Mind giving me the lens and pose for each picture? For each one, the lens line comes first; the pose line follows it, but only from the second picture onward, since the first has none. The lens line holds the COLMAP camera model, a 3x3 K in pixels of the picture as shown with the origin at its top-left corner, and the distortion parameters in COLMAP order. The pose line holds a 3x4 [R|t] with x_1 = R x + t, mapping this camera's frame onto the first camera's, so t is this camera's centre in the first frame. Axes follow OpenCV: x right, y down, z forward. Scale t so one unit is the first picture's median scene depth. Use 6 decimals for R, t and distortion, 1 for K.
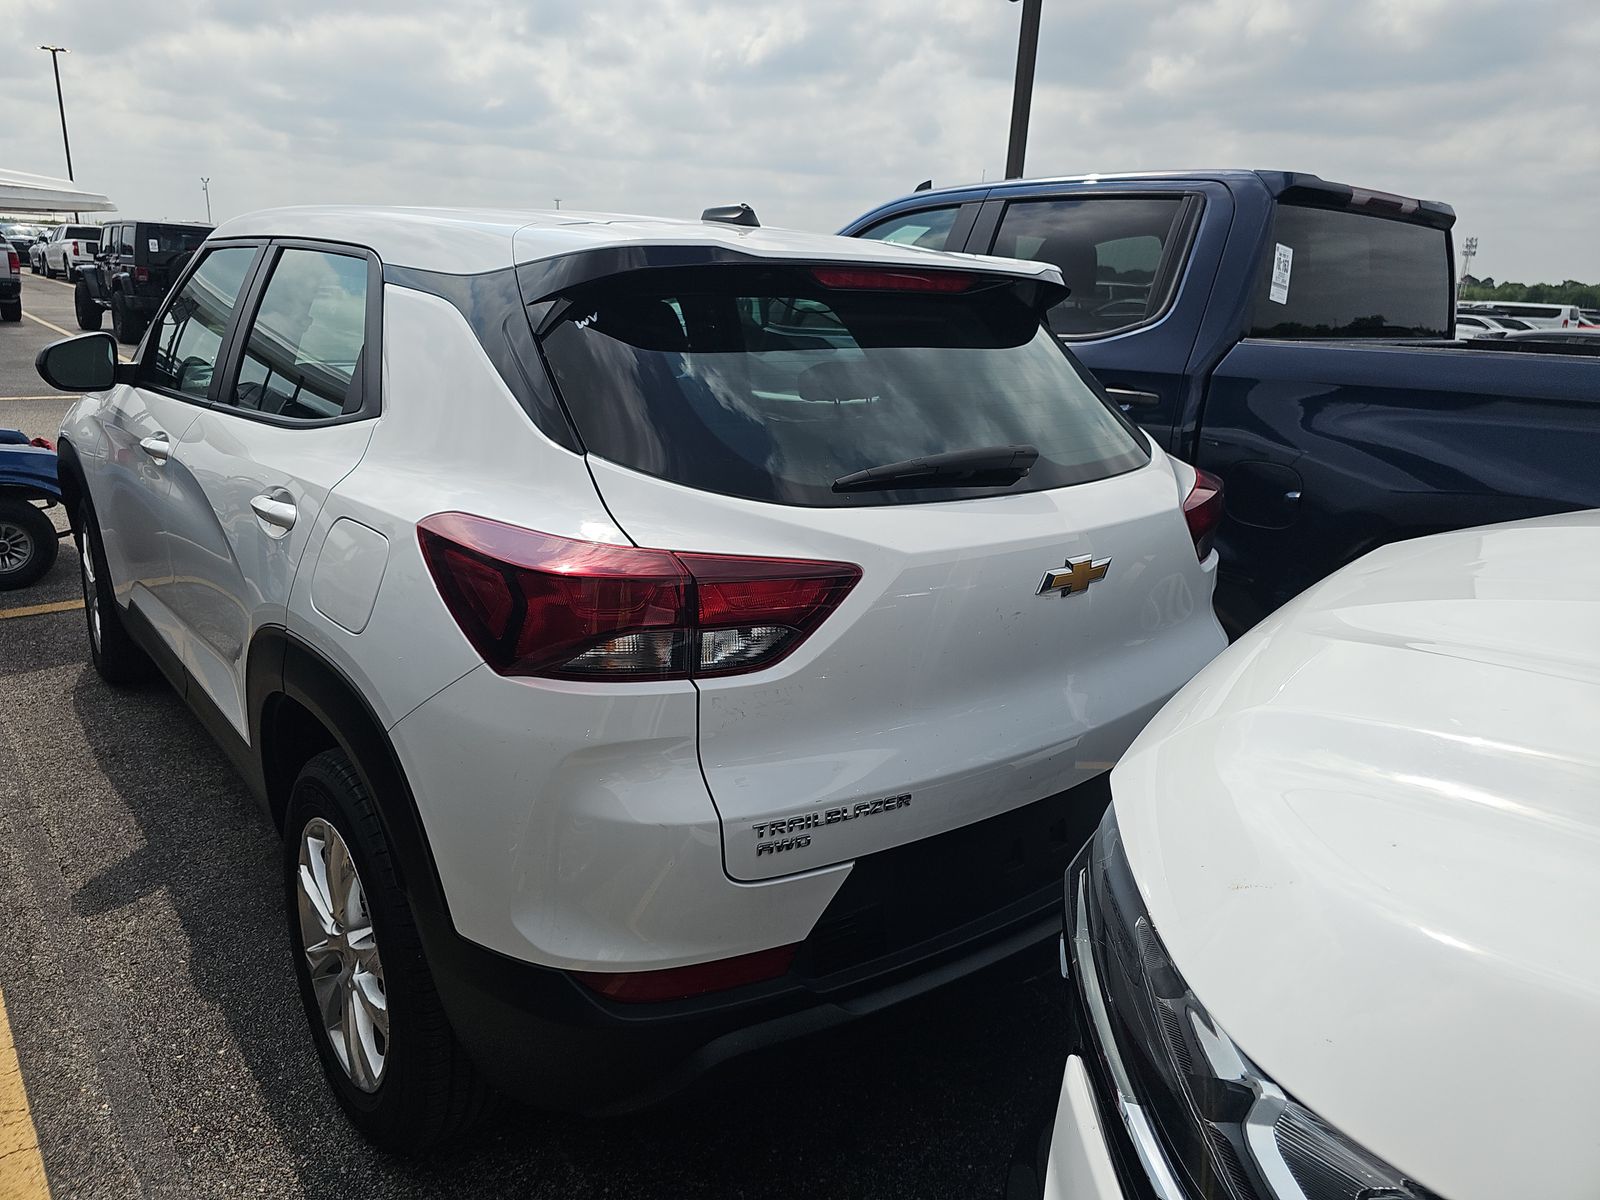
lens RADIAL K [[1068.4, 0, 801.6], [0, 1068.4, 590.4], [0, 0, 1]] dist [0.045754, -0.053946]
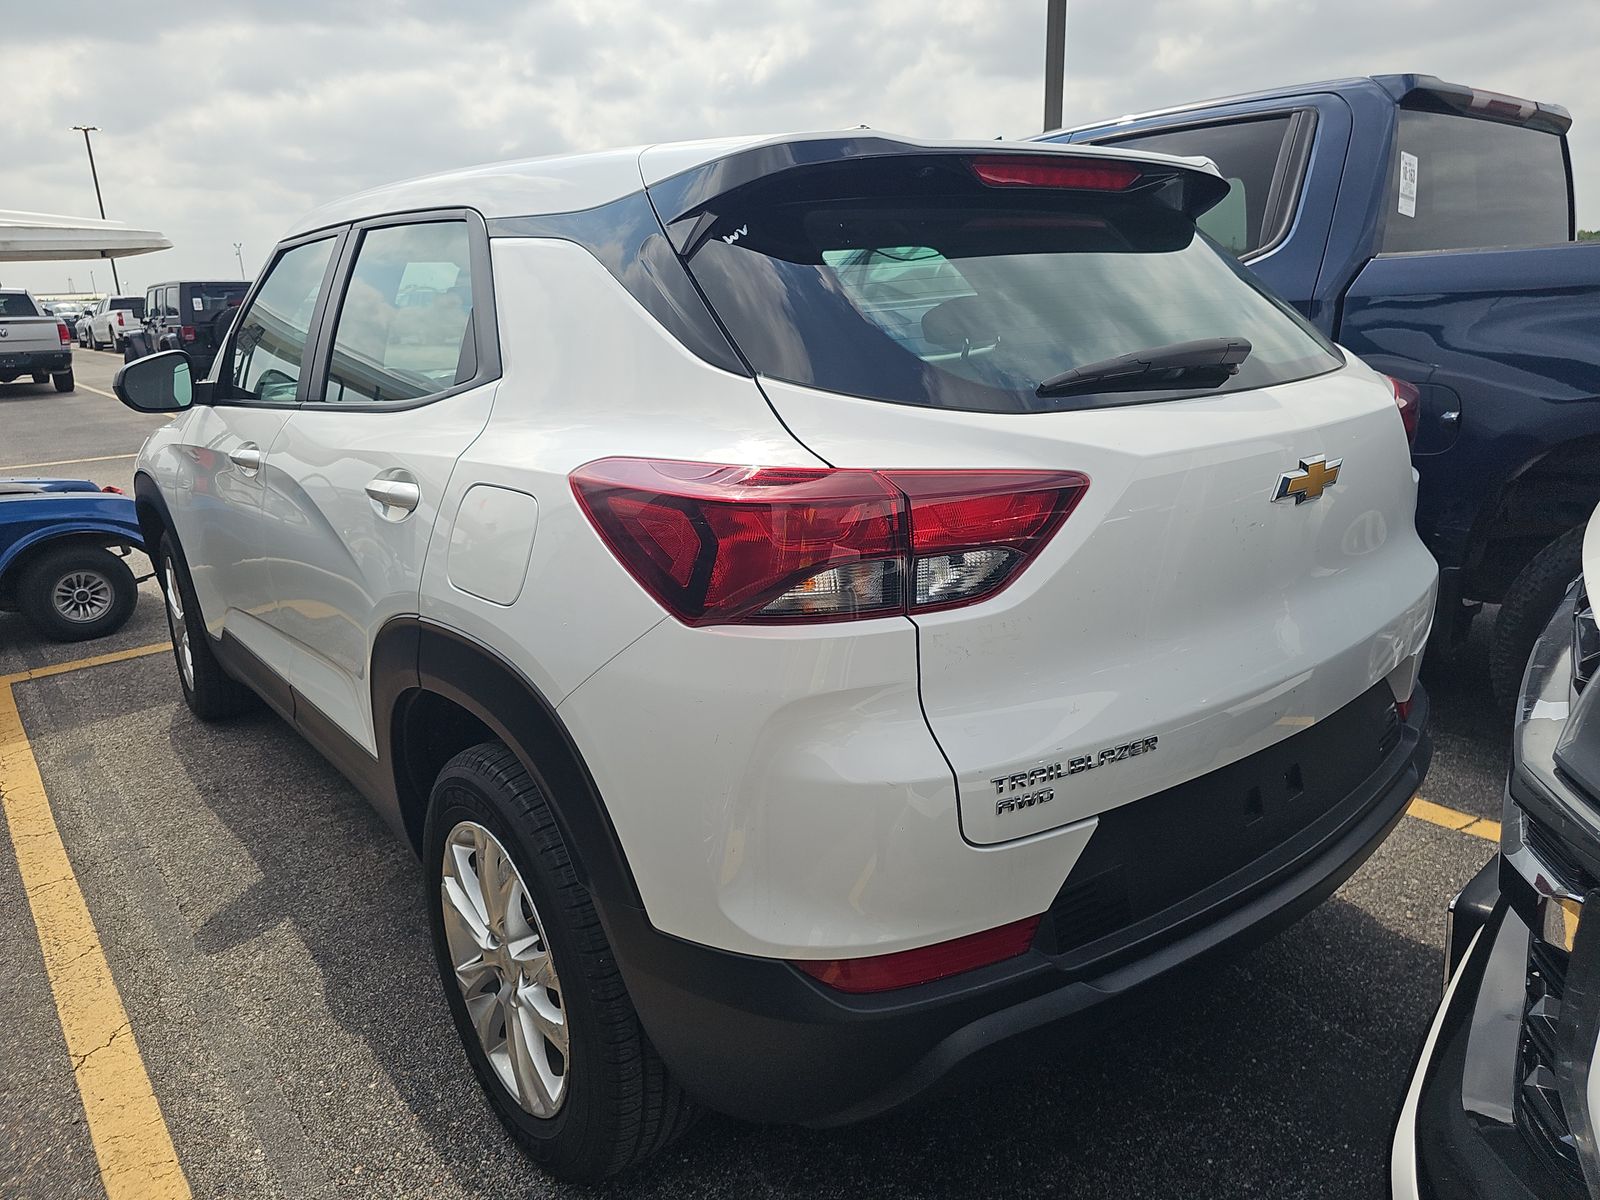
lens RADIAL K [[1063.1, 0, 804.2], [0, 1063.1, 602.1], [0, 0, 1]] dist [0.040974, -0.061282]
pose [[0.996460, -0.076908, -0.033941, -0.106592], [0.076711, 0.997028, -0.007073, 0.048826], [0.034384, 0.004444, 0.999399, 0.092268]]
